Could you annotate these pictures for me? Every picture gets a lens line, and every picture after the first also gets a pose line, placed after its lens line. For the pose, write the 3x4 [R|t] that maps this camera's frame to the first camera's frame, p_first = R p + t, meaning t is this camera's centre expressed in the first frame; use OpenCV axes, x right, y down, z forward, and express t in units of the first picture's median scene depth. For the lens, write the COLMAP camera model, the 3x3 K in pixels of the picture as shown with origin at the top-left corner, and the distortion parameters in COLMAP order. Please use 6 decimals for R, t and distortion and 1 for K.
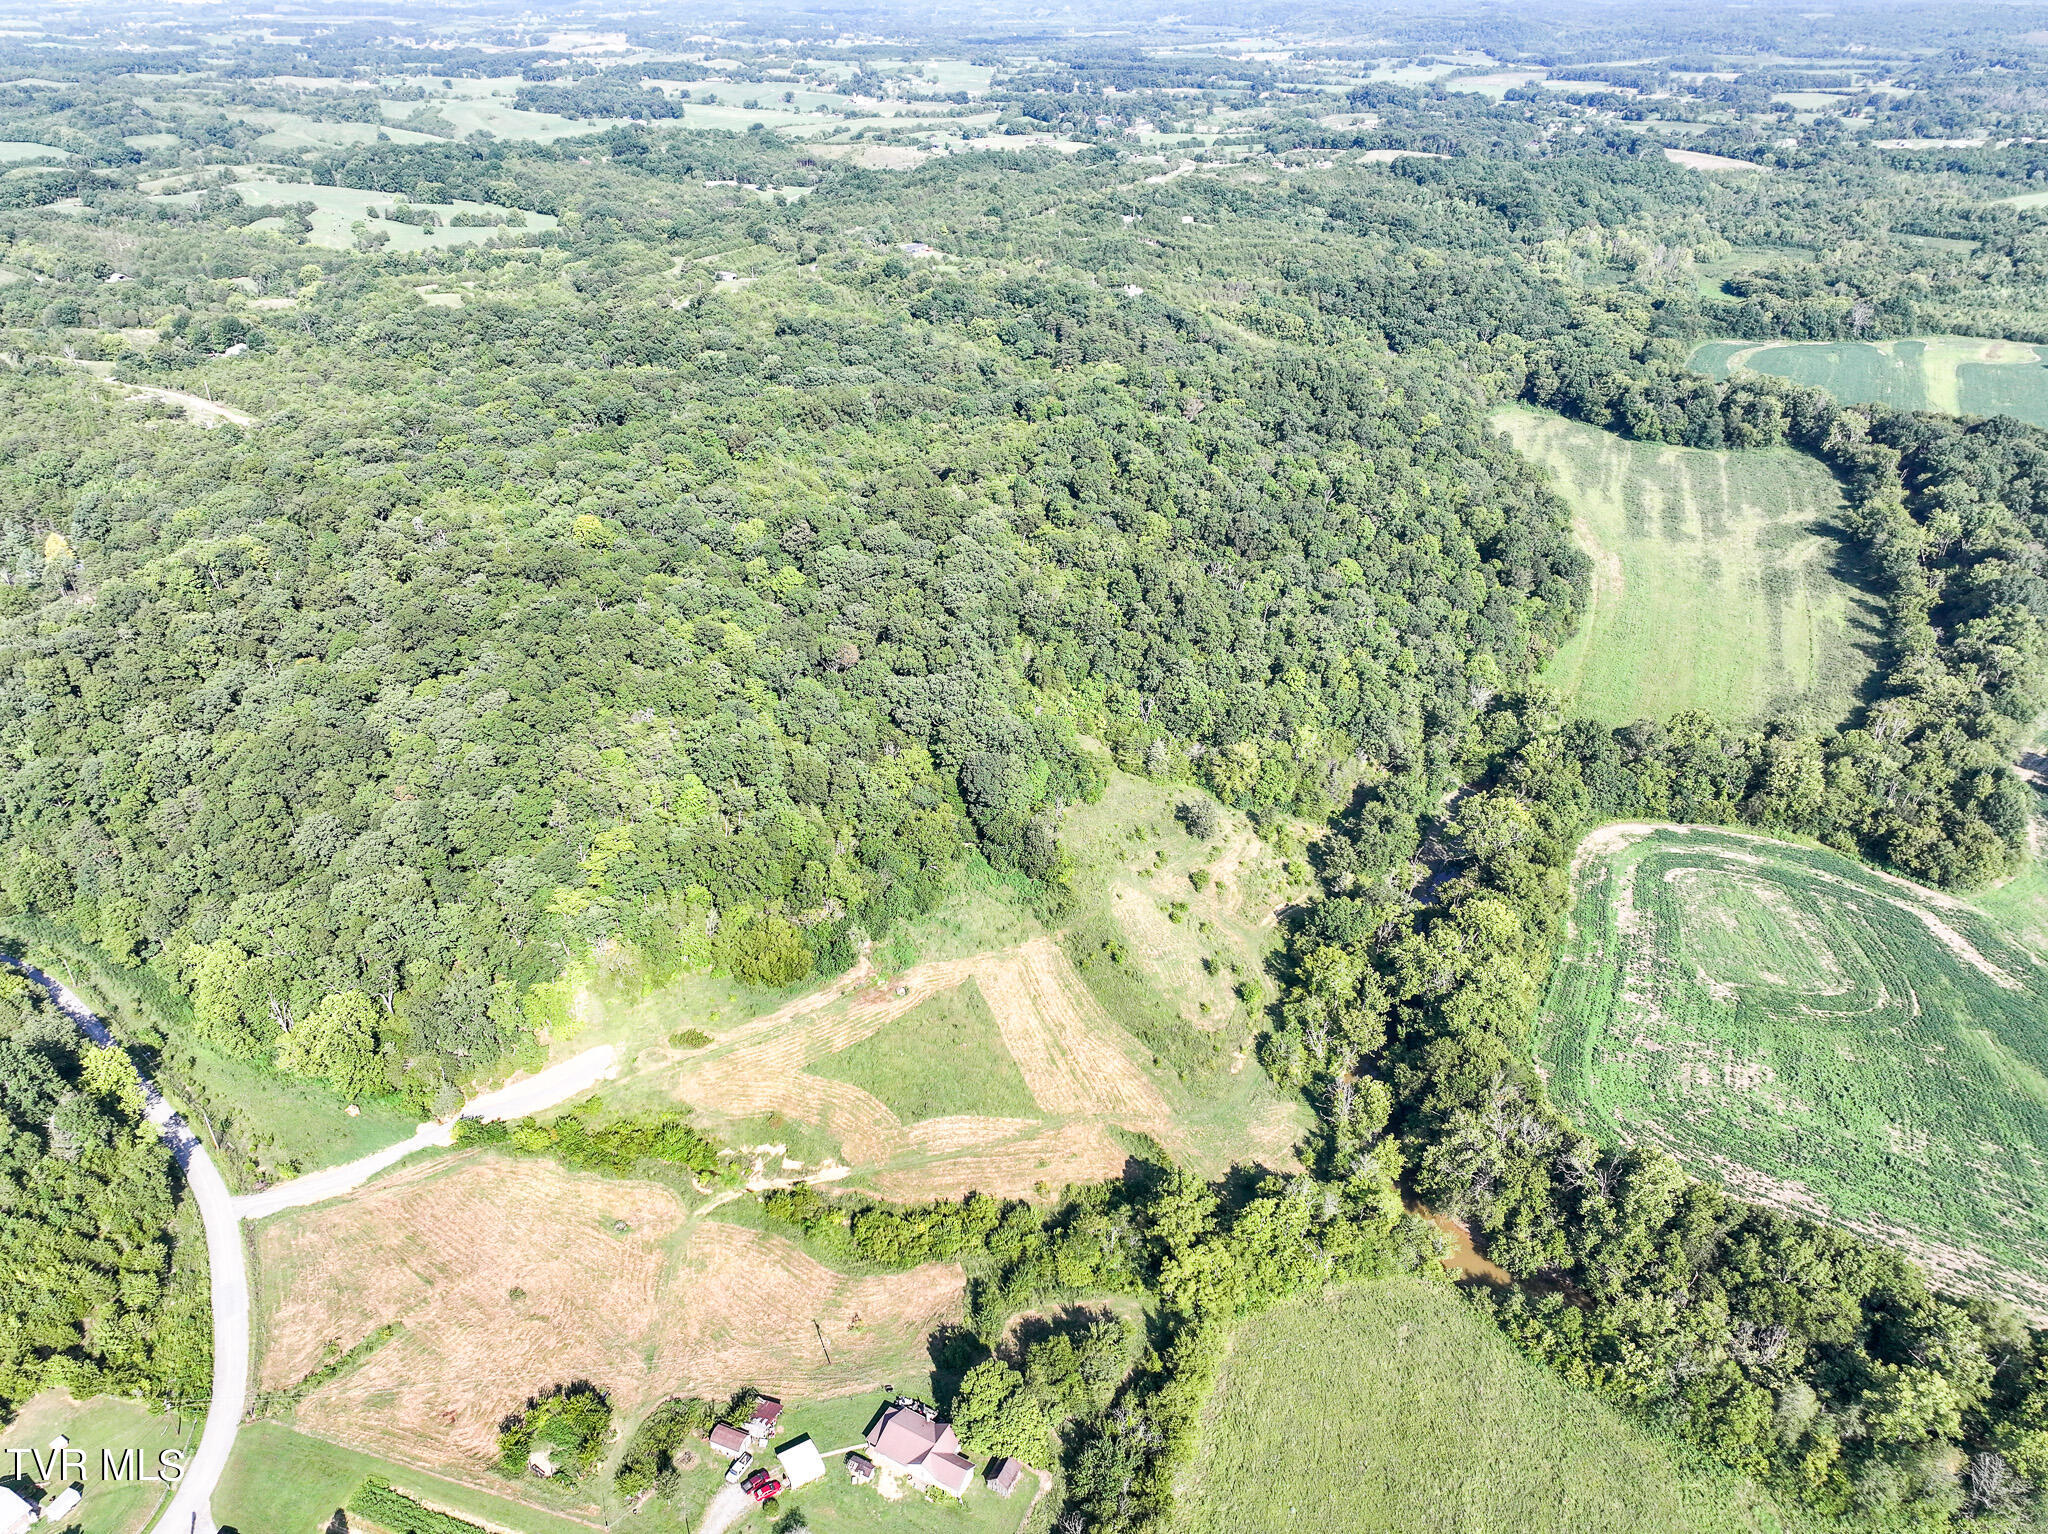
lens RADIAL K [[1437.3, 0, 1033.3], [0, 1437.3, 761.2], [0, 0, 1]] dist [-0.000919, 0.019827]
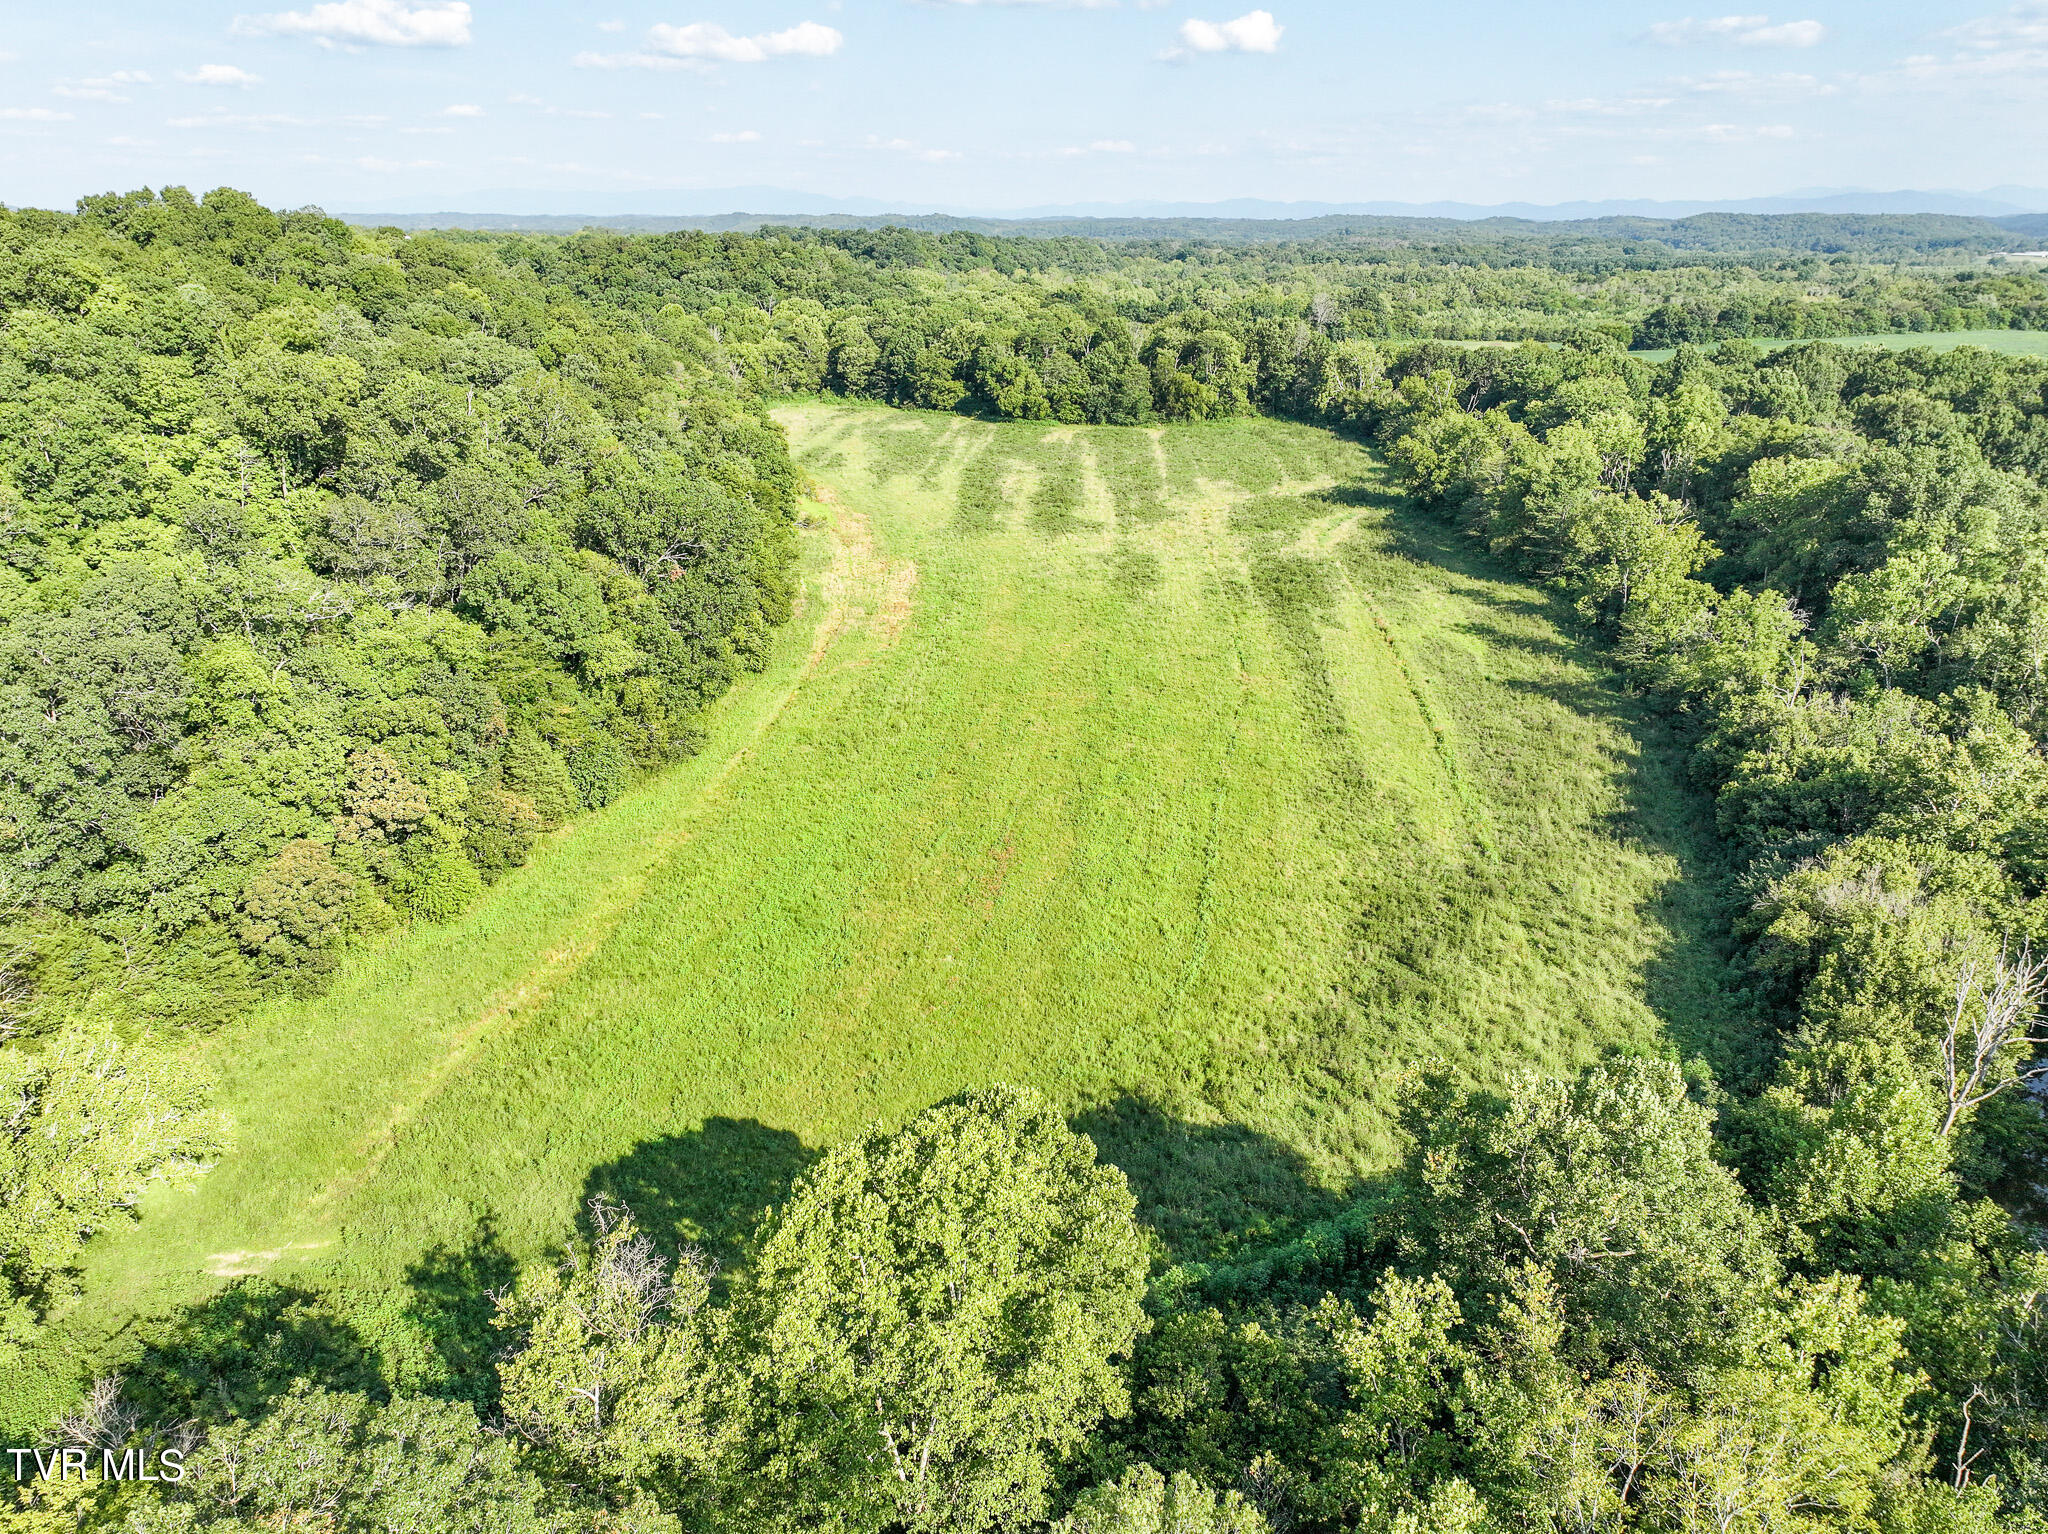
lens RADIAL K [[1437.3, 0, 1029.7], [0, 1437.3, 724.9], [0, 0, 1]] dist [-0.000919, 0.019827]
pose [[0.949623, -0.096688, 0.298107, 0.340590], [0.146690, 0.977717, -0.150172, -0.039458], [-0.276944, 0.186337, 0.942645, 0.681198]]
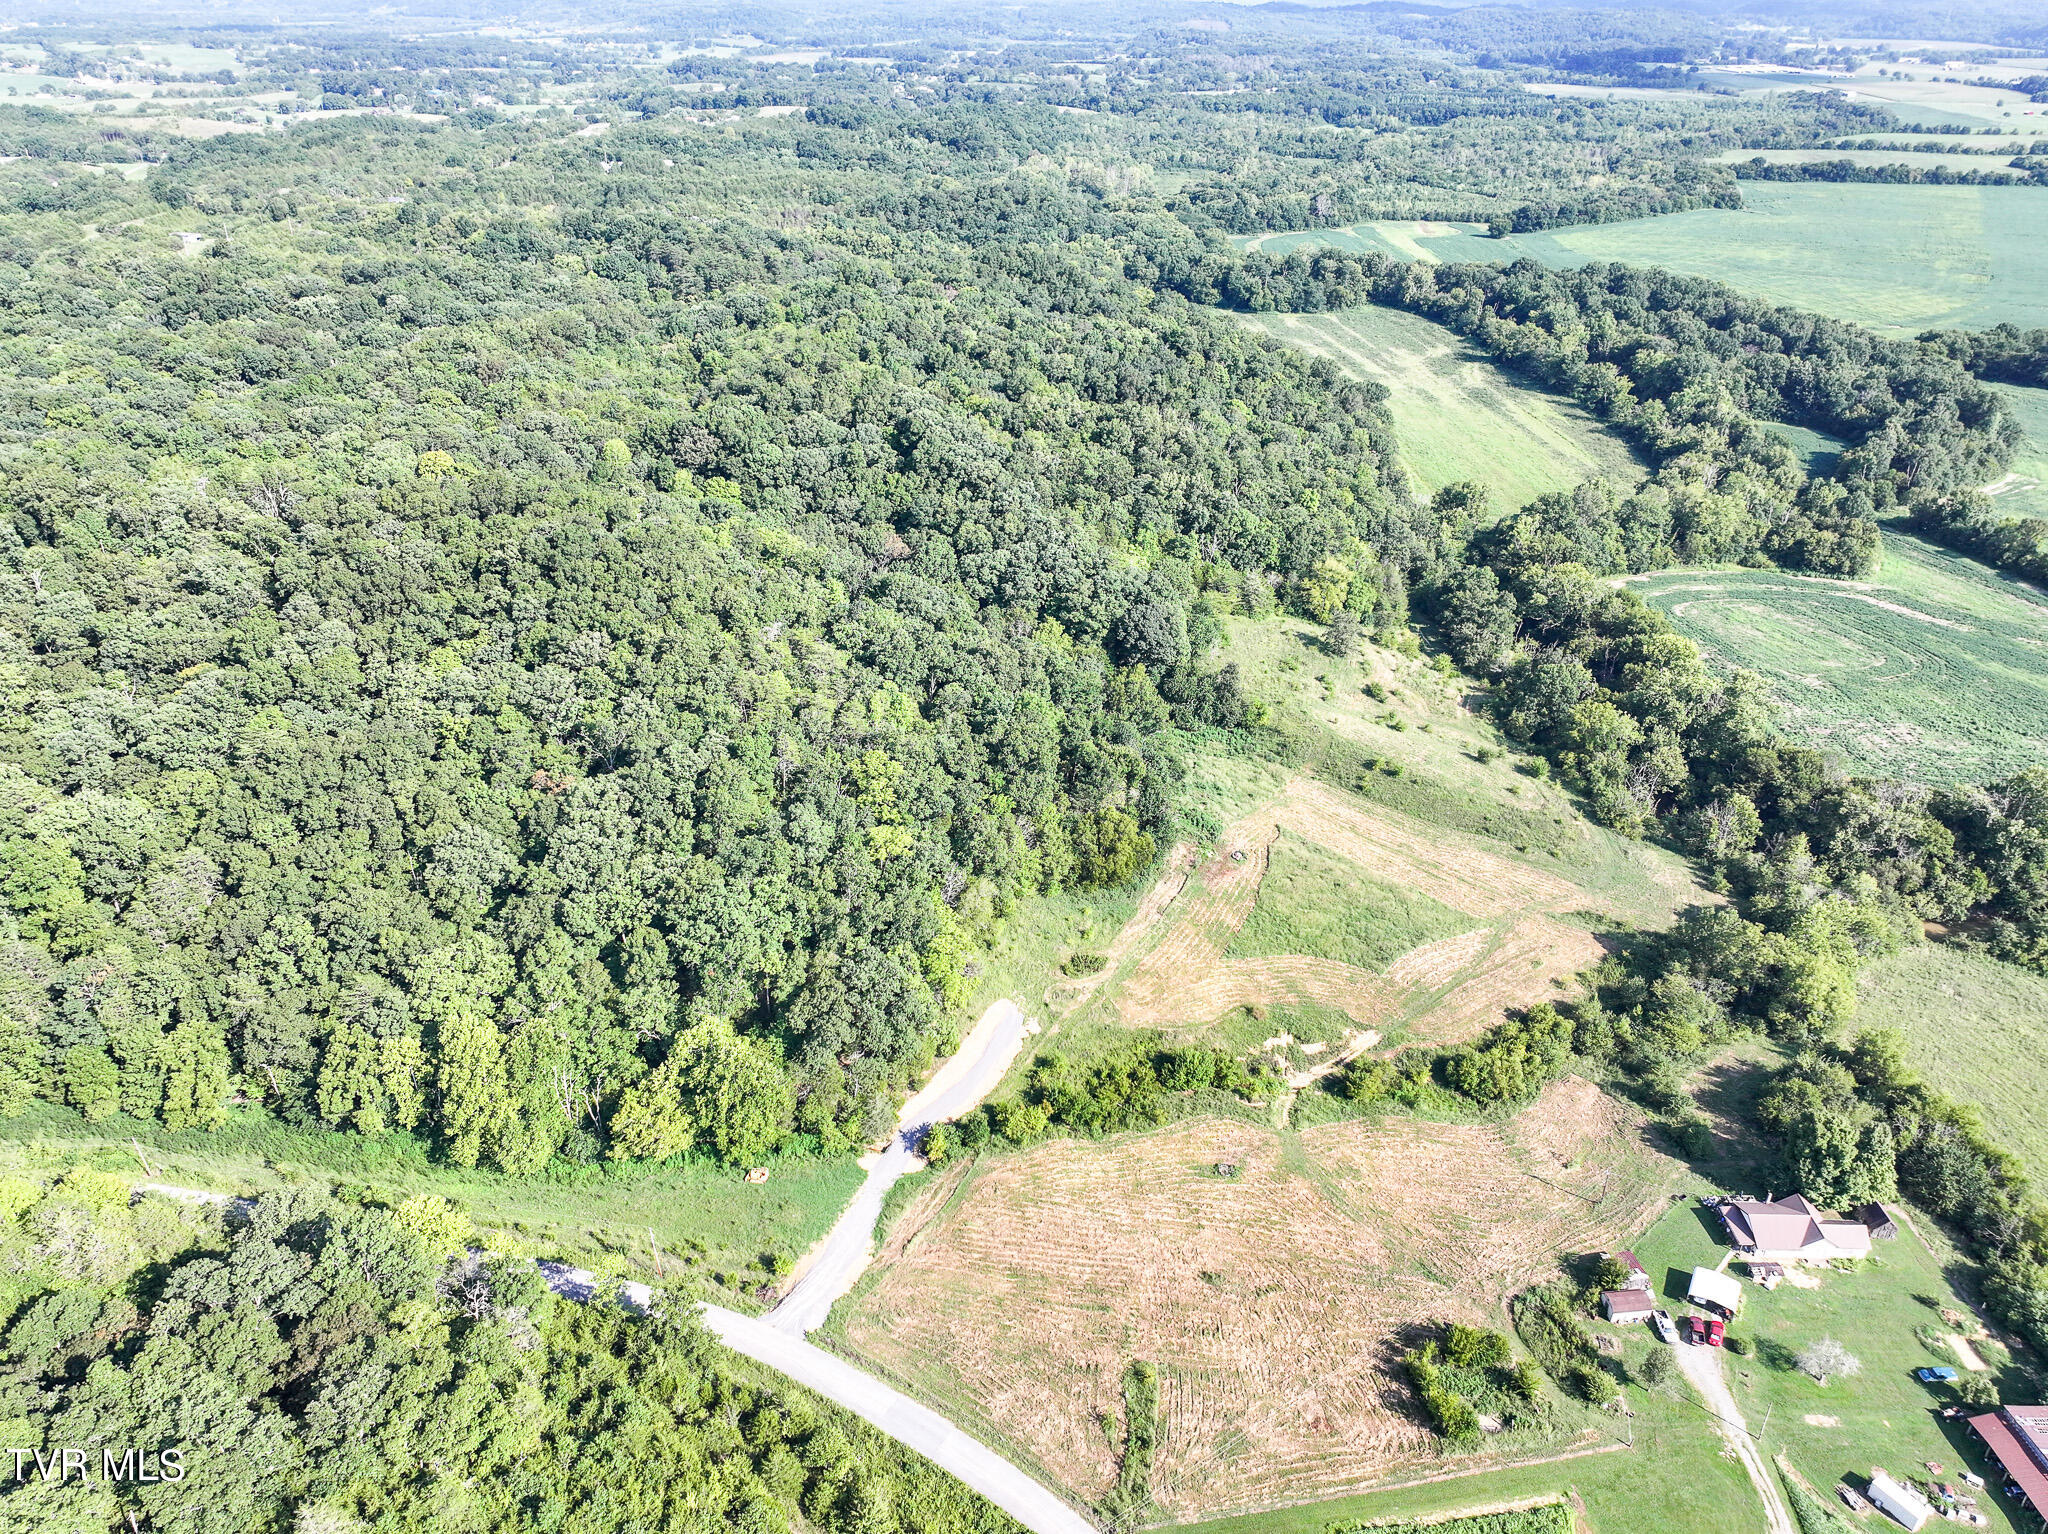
lens RADIAL K [[1437.3, 0, 1027.6], [0, 1437.3, 767.7], [0, 0, 1]] dist [-0.000919, 0.019827]
pose [[0.880939, -0.222699, 0.417554, -0.331962], [0.223173, 0.973576, 0.048408, 0.022357], [-0.417301, 0.050543, 0.907362, 0.157903]]
